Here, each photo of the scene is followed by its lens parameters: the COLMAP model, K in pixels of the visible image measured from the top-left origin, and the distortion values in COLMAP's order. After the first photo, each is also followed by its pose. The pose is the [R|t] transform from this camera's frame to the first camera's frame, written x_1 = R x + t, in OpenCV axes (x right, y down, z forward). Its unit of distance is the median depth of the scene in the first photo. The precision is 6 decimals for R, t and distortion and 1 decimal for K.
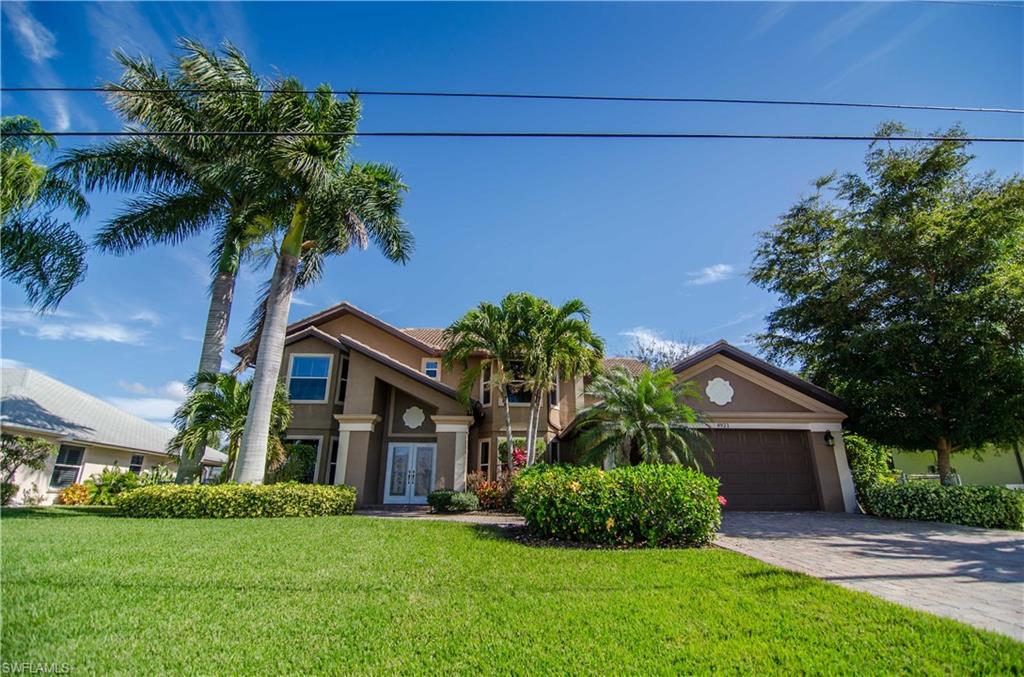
lens RADIAL K [[492.3, 0, 522.6], [0, 492.3, 334.1], [0, 0, 1]] dist [-0.022480, -0.001054]
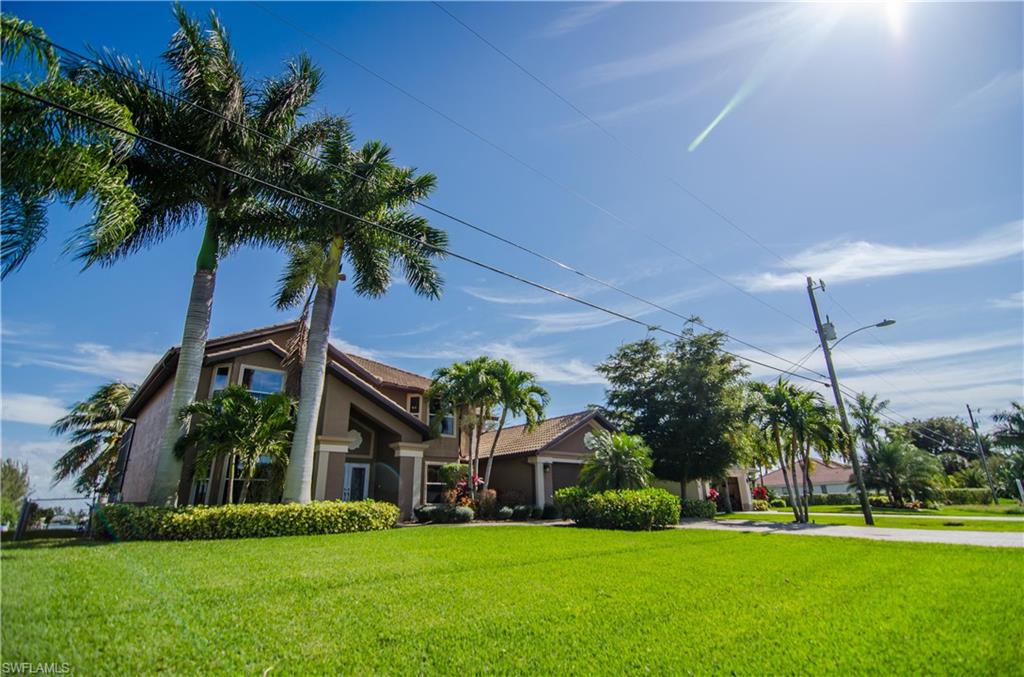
lens RADIAL K [[495.0, 0, 512.0], [0, 495.0, 338.5], [0, 0, 1]] dist [-0.001014, -0.015187]
pose [[0.762739, 0.192369, 0.617433, -0.765006], [-0.184268, 0.979805, -0.077636, -0.036439], [-0.619899, -0.054557, 0.782783, -0.089721]]
